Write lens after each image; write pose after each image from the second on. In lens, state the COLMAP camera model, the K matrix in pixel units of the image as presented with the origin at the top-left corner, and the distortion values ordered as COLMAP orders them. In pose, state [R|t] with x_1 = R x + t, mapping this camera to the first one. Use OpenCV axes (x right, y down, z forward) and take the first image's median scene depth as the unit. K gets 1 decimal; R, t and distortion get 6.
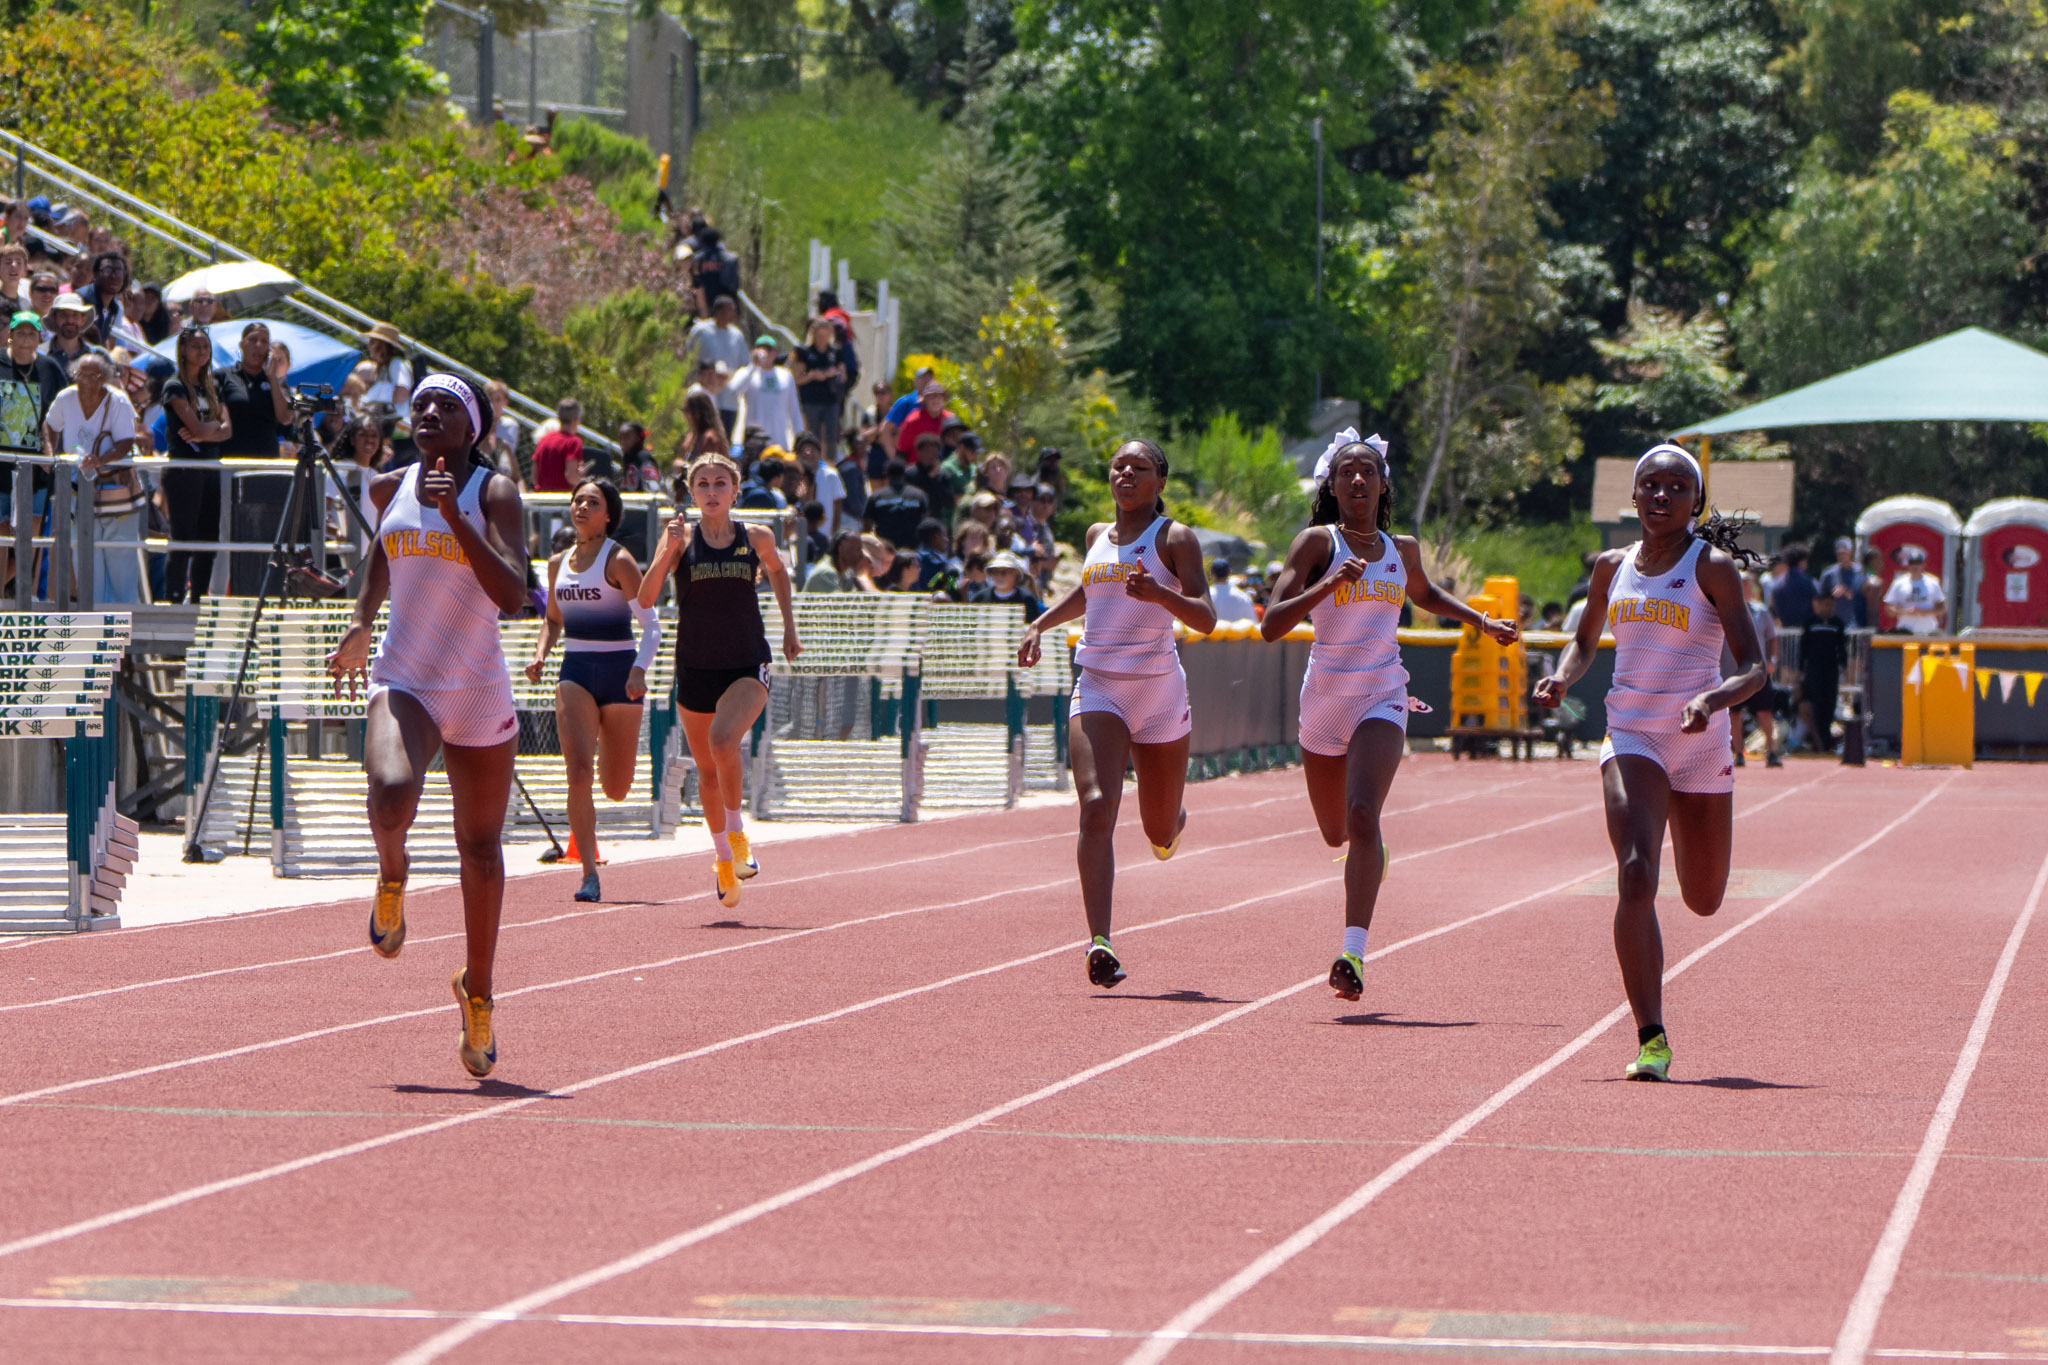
lens RADIAL K [[10176.2, 0, 1015.6], [0, 10176.2, 678.0], [0, 0, 1]] dist [-0.287832, 0.000000]
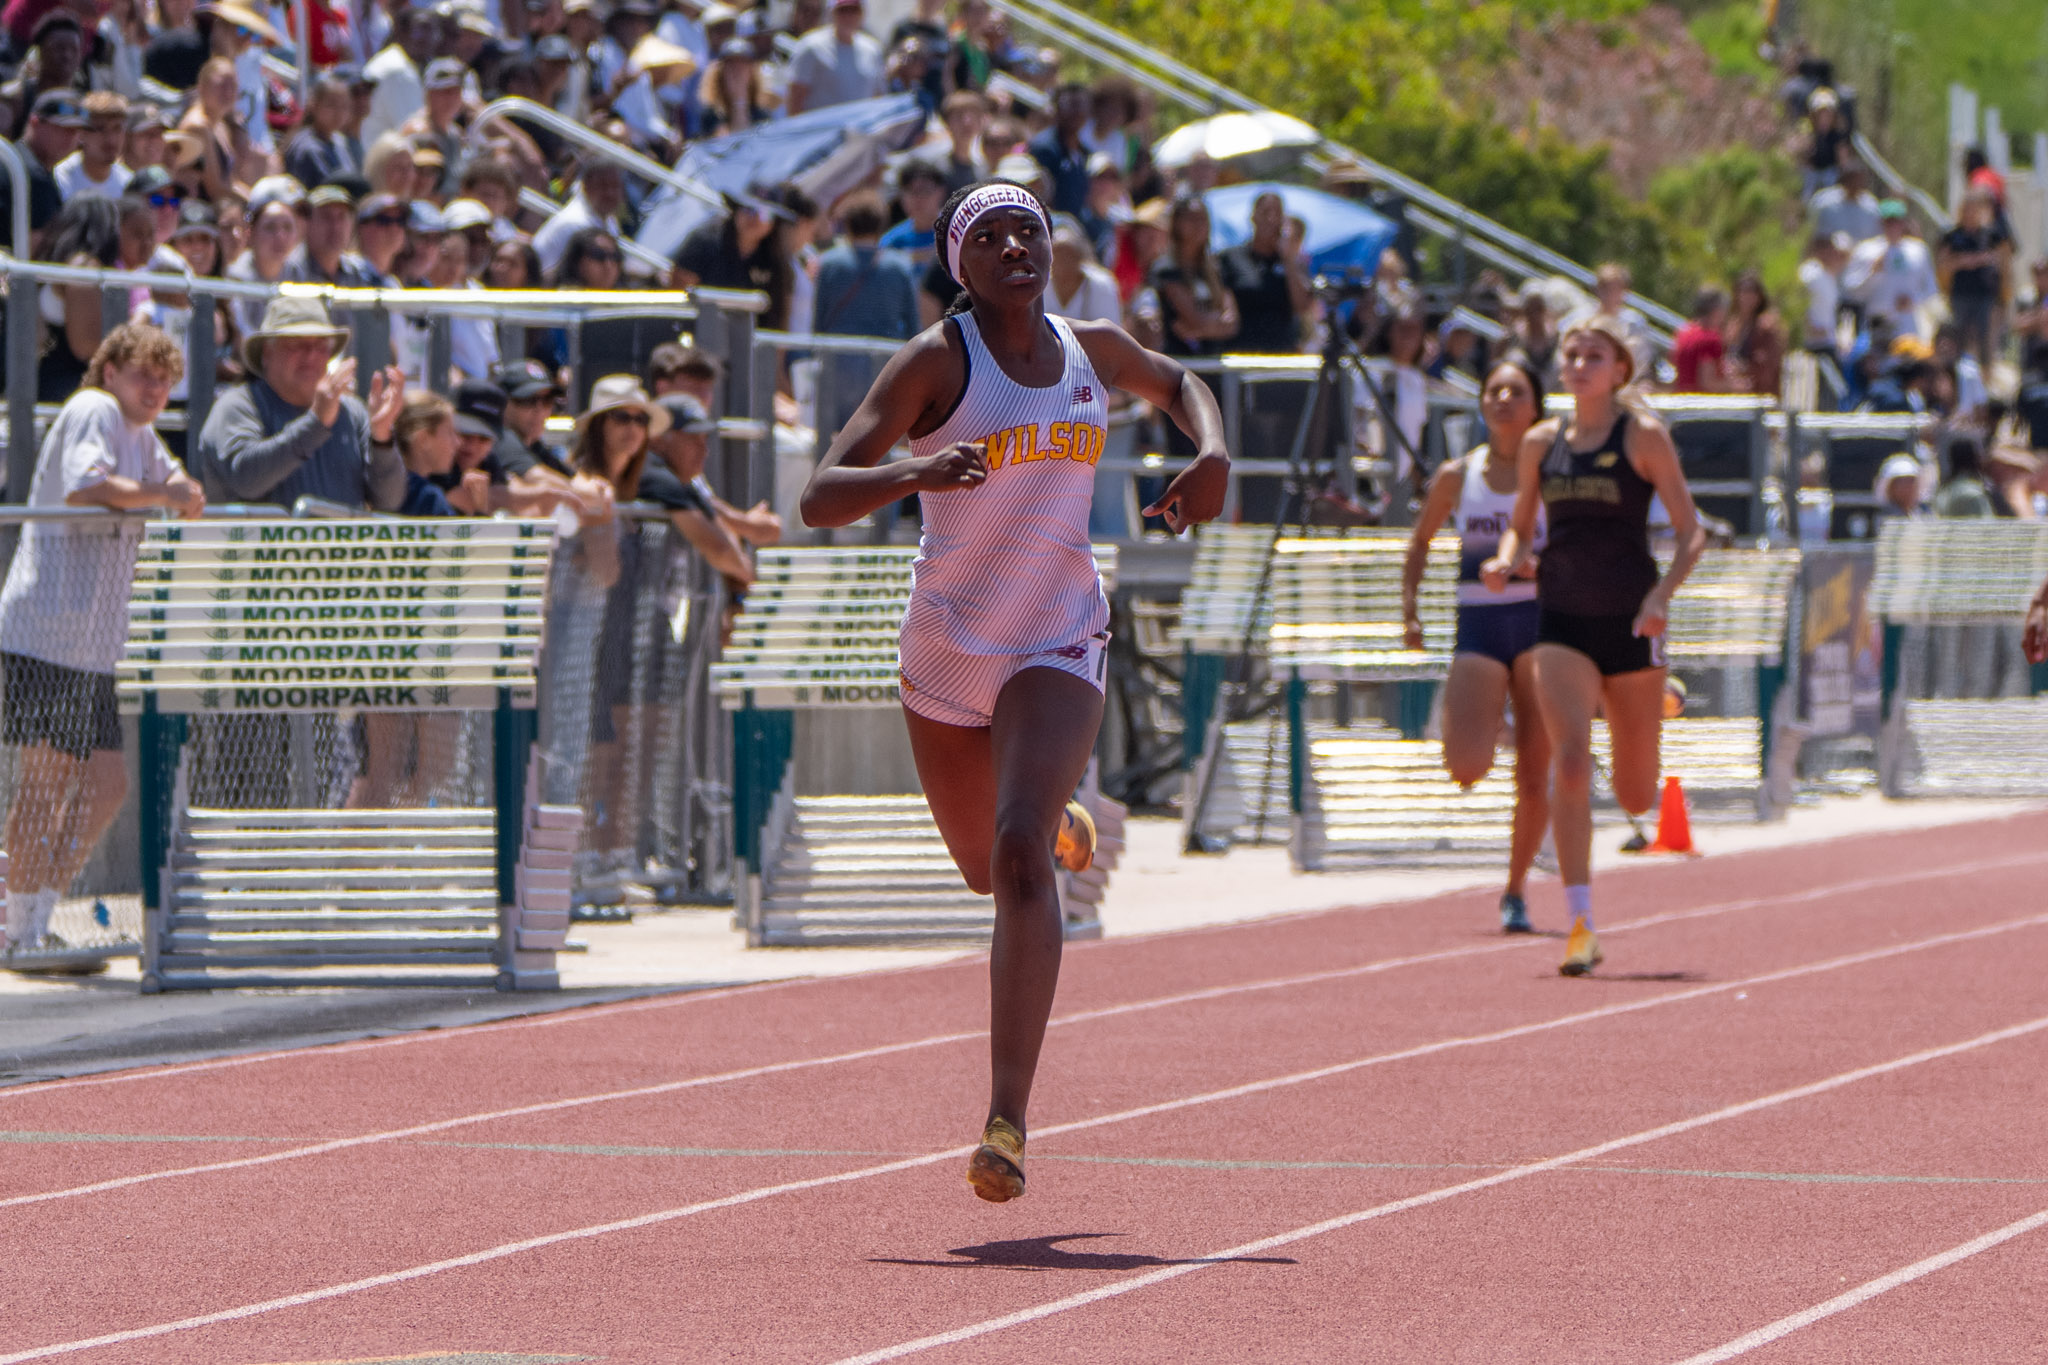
lens RADIAL K [[10176.2, 0, 1025.5], [0, 10176.2, 687.9], [0, 0, 1]] dist [-0.287832, 0.000000]
pose [[0.993527, -0.002143, -0.113574, -0.001887], [0.003103, 0.999961, 0.008281, -0.002018], [0.113552, -0.008580, 0.993495, 0.190187]]
